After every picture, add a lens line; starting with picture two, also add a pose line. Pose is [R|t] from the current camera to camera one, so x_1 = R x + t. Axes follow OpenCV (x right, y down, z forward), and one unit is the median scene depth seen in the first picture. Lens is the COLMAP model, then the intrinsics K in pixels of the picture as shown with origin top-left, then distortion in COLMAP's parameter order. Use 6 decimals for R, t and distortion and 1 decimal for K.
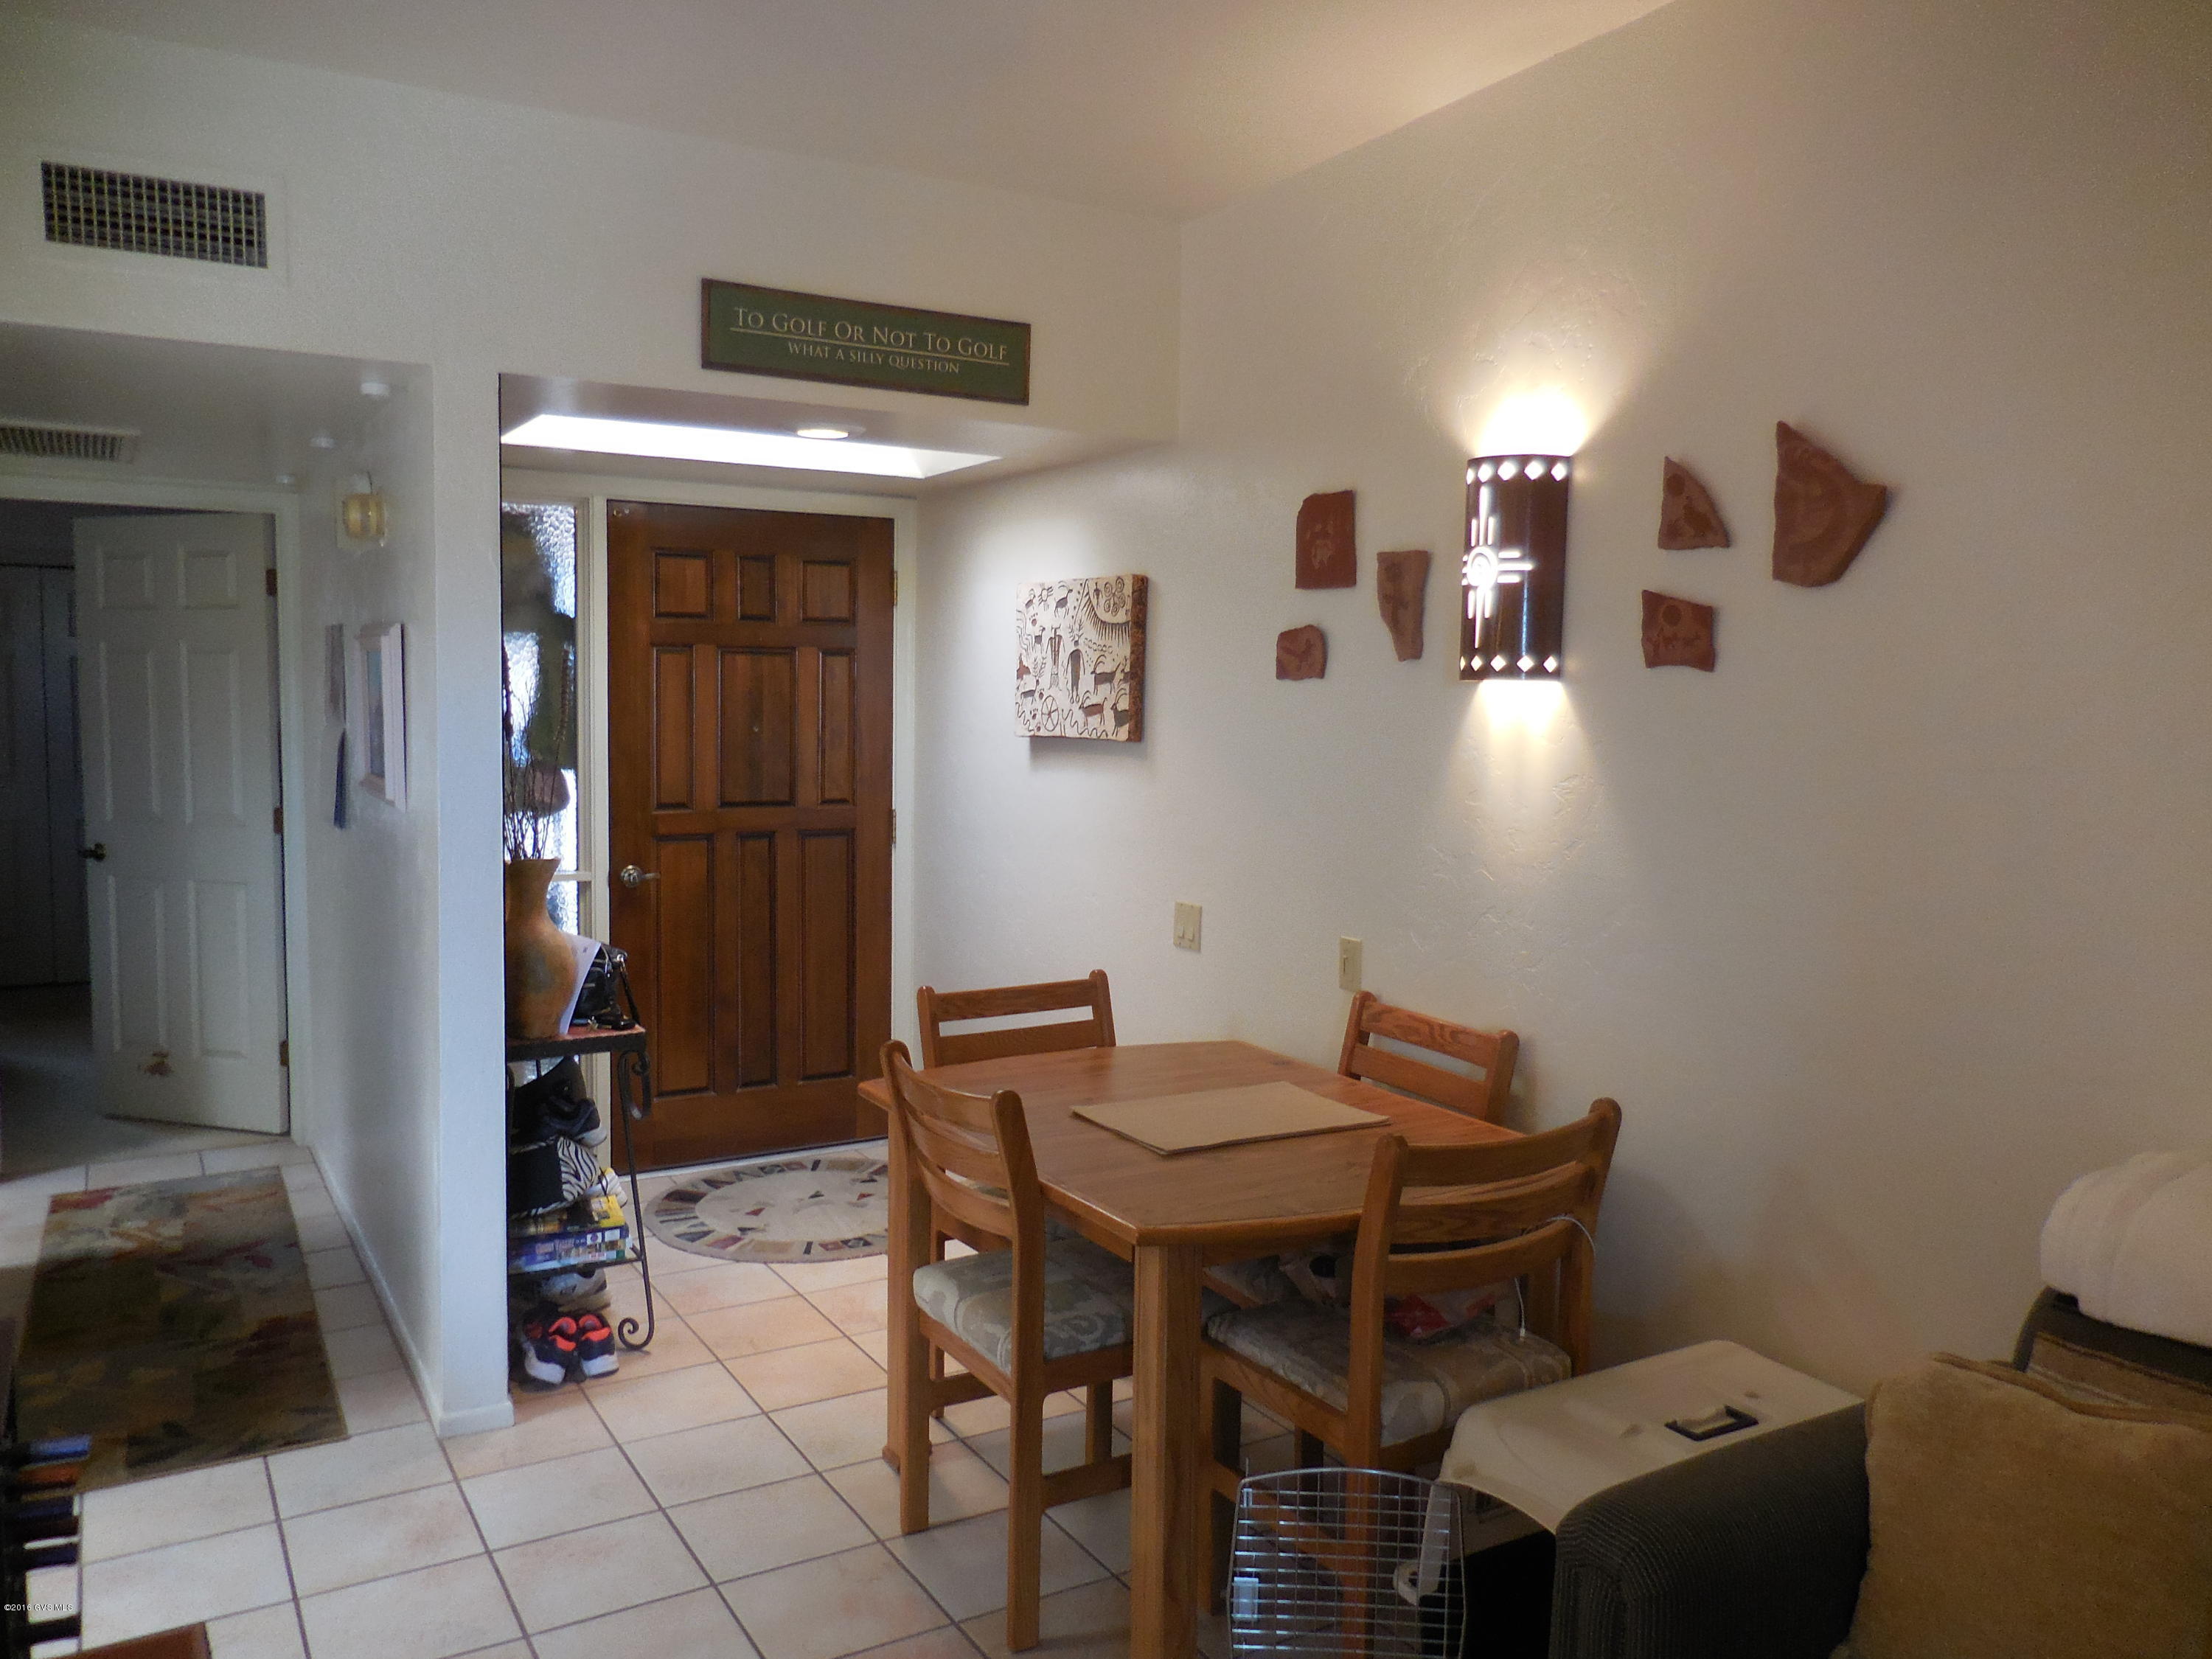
lens RADIAL K [[1723.0, 0, 1092.9], [0, 1723.0, 816.0], [0, 0, 1]] dist [-0.007061, 0.054006]
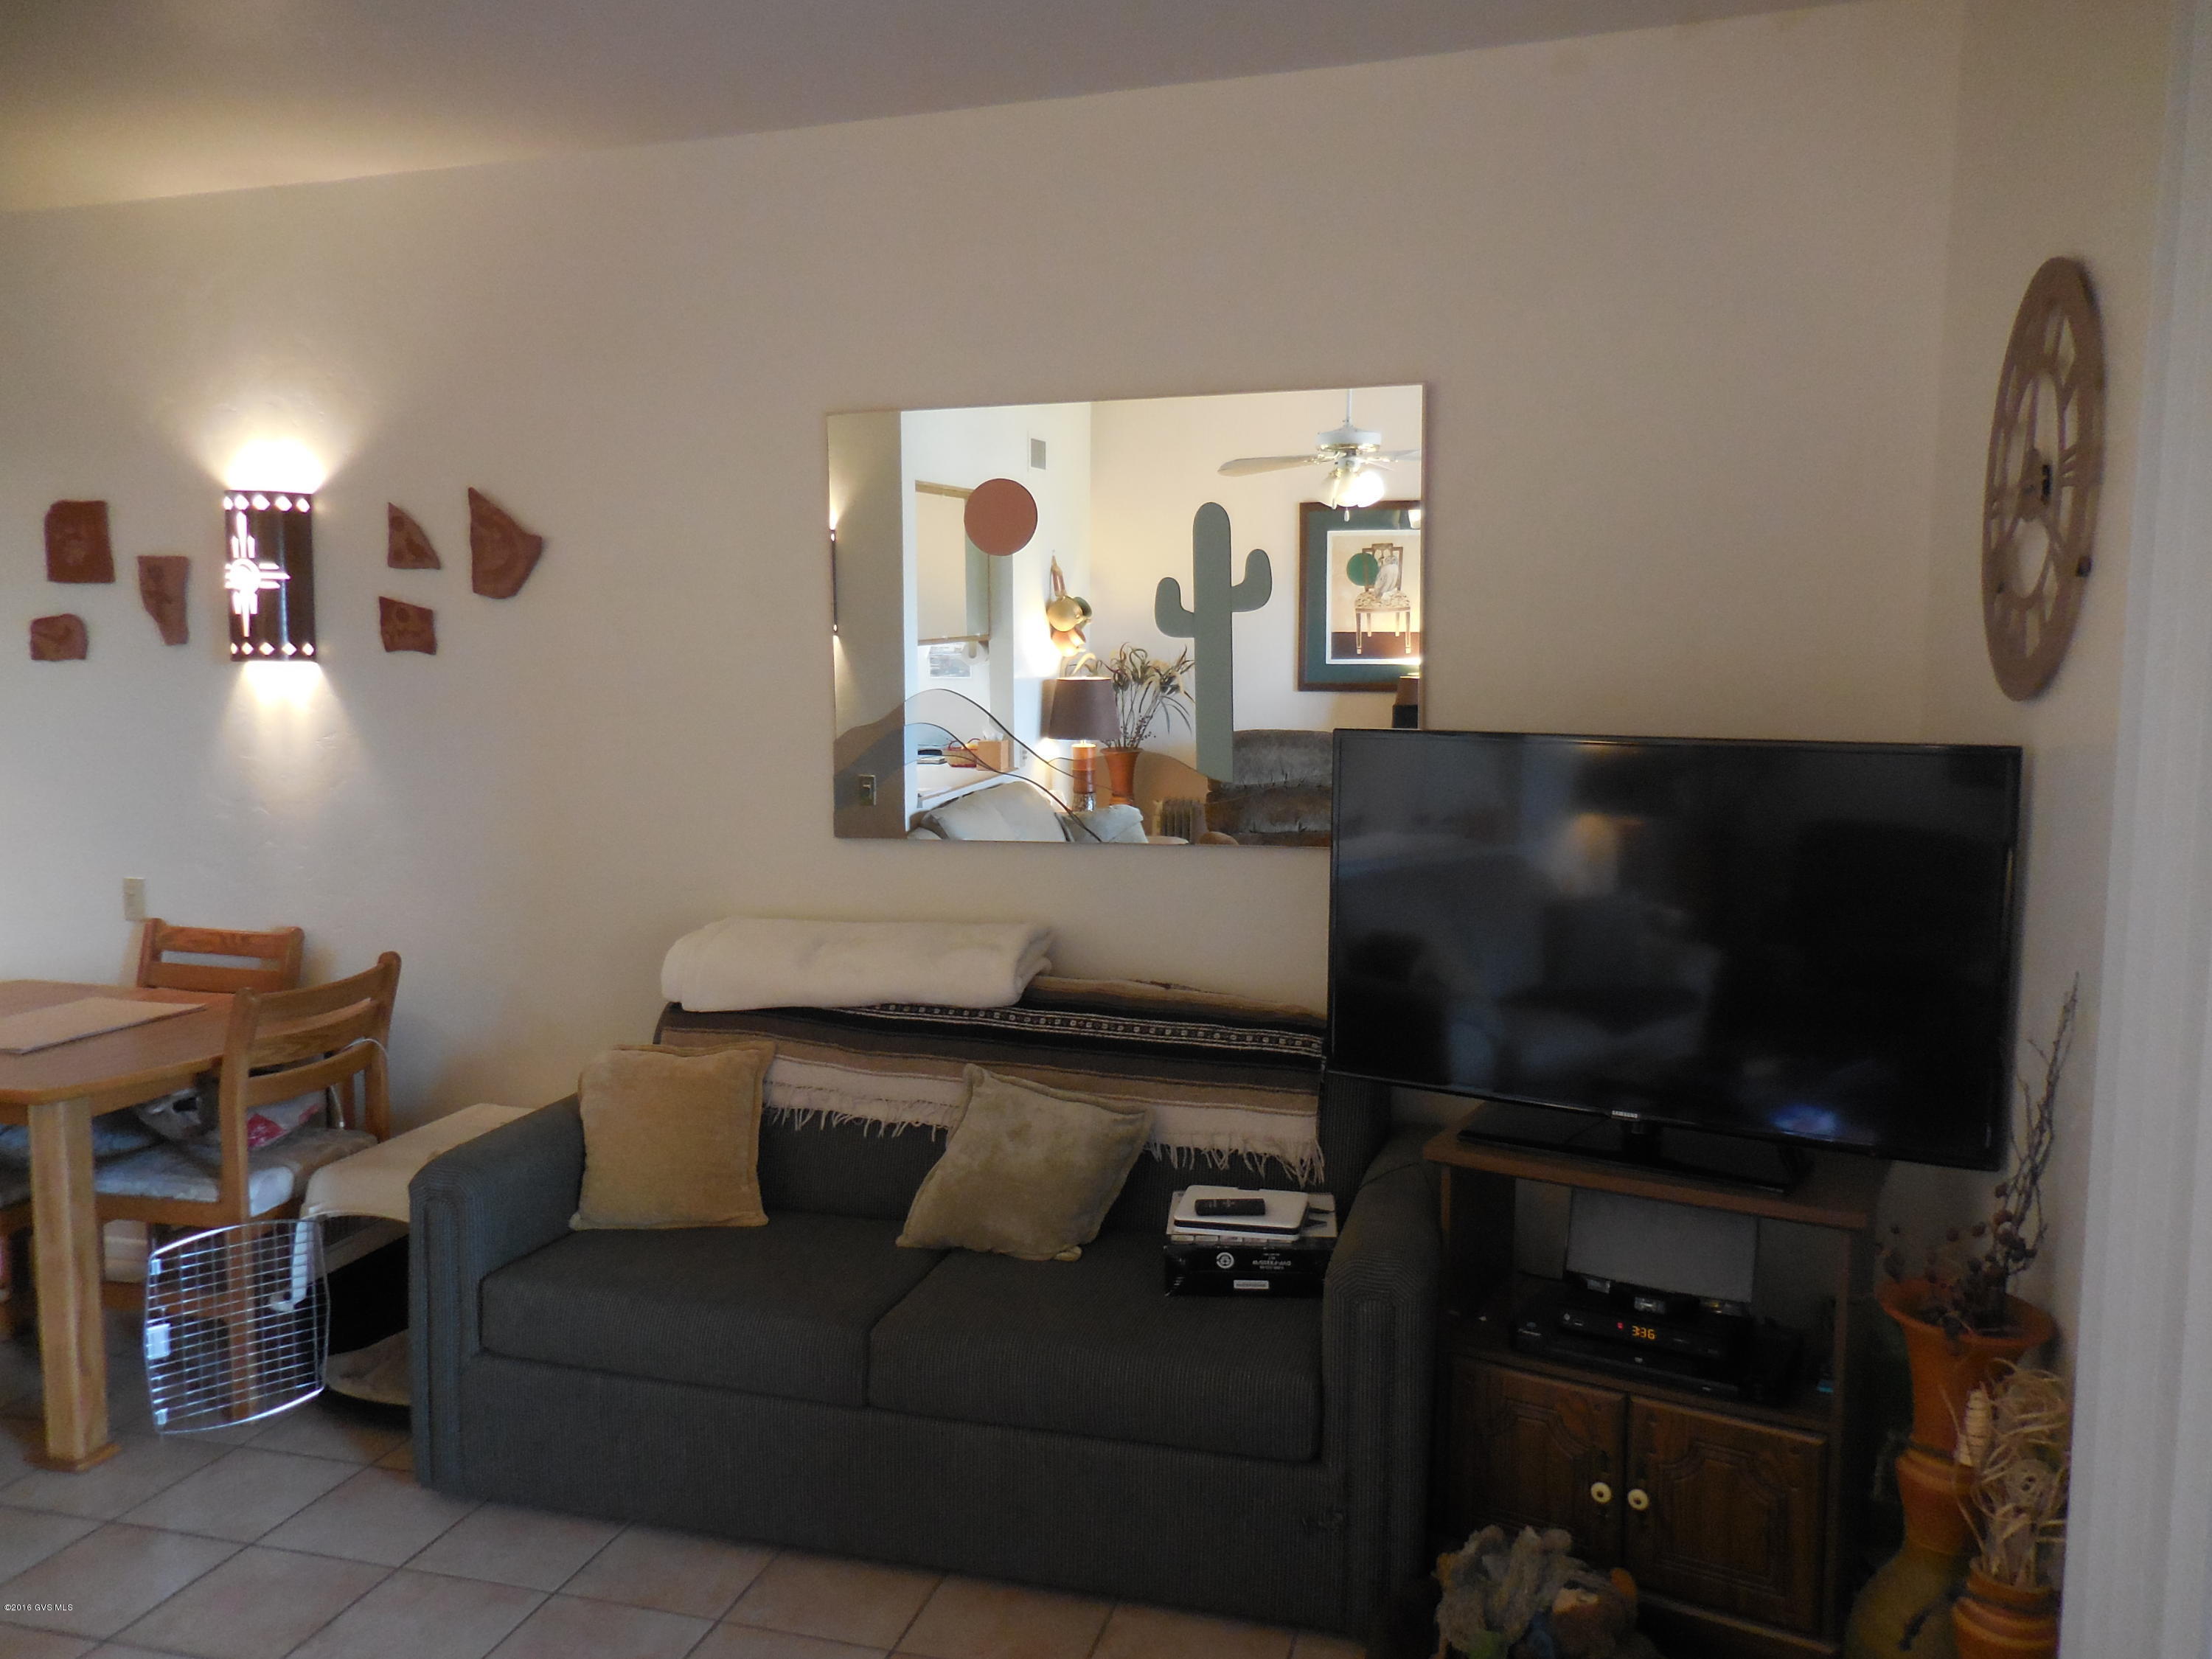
lens RADIAL K [[1723.0, 0, 1092.9], [0, 1723.0, 816.0], [0, 0, 1]] dist [-0.007061, 0.054006]
pose [[0.725728, -0.076498, 0.683716, -0.221009], [0.064691, 0.996984, 0.042881, 0.023451], [-0.684934, 0.013110, 0.728487, -0.400703]]
